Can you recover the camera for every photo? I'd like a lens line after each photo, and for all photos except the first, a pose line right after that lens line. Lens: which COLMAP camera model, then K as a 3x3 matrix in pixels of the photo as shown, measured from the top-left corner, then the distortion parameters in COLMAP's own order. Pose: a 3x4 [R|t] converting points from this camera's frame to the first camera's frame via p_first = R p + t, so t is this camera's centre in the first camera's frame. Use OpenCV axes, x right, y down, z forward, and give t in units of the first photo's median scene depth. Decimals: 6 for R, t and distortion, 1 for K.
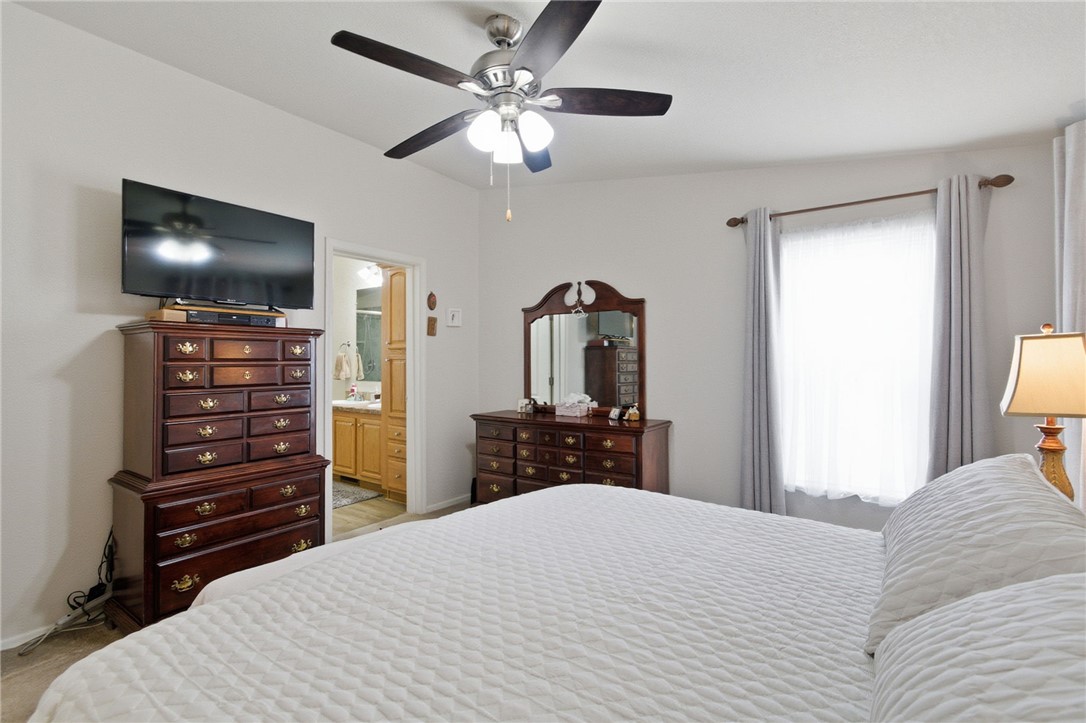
lens RADIAL K [[500.9, 0, 534.5], [0, 500.9, 354.1], [0, 0, 1]] dist [0.000832, 0.000066]
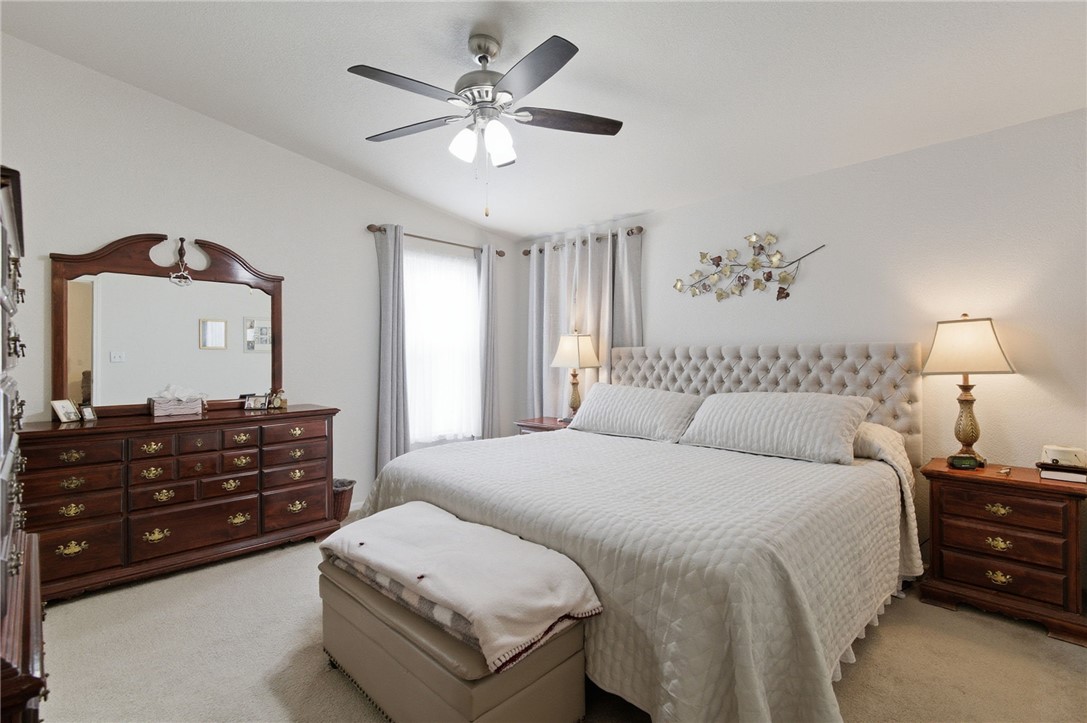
lens RADIAL K [[501.4, 0, 535.0], [0, 501.4, 354.1], [0, 0, 1]] dist [0.000832, 0.000066]
pose [[0.157822, 0.009419, 0.987423, -0.590387], [-0.013624, 0.999880, -0.007361, 0.031264], [-0.987374, -0.012291, 0.157931, 0.357565]]
